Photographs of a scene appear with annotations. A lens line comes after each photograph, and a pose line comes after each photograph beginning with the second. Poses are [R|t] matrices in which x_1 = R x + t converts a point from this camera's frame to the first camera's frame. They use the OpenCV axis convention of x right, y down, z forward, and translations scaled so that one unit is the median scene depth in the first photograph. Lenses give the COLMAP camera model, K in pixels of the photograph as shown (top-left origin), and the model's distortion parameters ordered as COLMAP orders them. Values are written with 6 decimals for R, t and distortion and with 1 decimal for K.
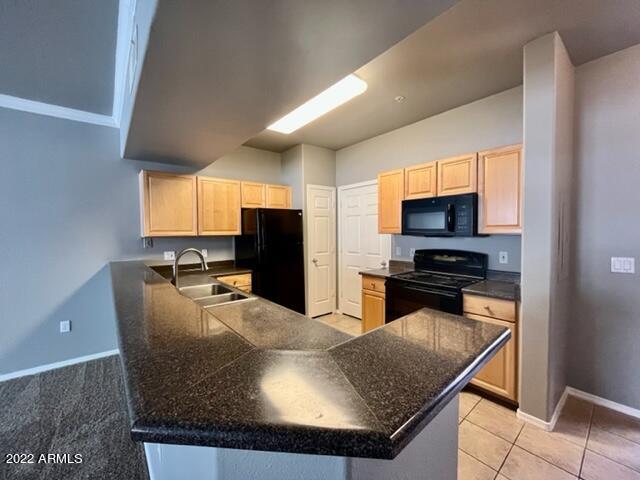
lens RADIAL K [[257.8, 0, 322.6], [0, 257.8, 239.2], [0, 0, 1]] dist [0.001703, -0.001158]
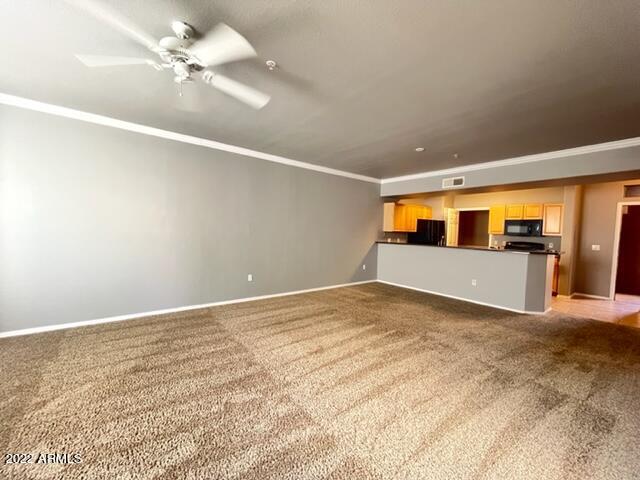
lens RADIAL K [[257.8, 0, 315.9], [0, 257.8, 238.5], [0, 0, 1]] dist [0.001703, -0.001158]
pose [[0.998361, 0.032141, -0.047347, -1.261998], [-0.031302, 0.999341, 0.018367, 0.027027], [0.047906, -0.016855, 0.998710, -1.388056]]
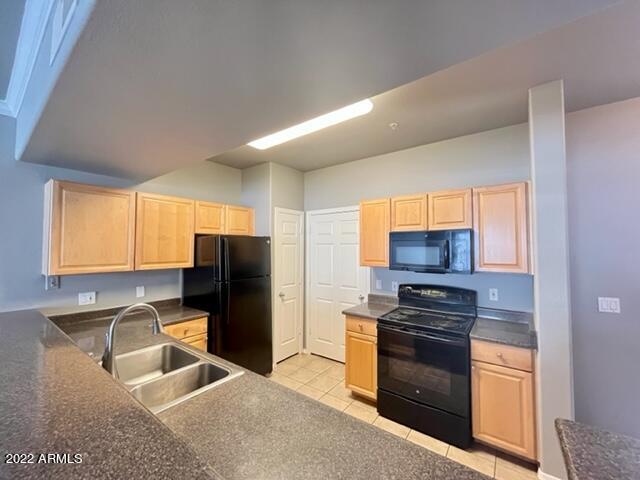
lens RADIAL K [[257.8, 0, 321.0], [0, 257.8, 240.0], [0, 0, 1]] dist [0.001703, -0.001158]
pose [[0.972651, 0.018296, 0.231550, -0.145504], [-0.002999, 0.997799, -0.066246, -0.059465], [-0.232252, 0.063740, 0.970565, 0.159541]]
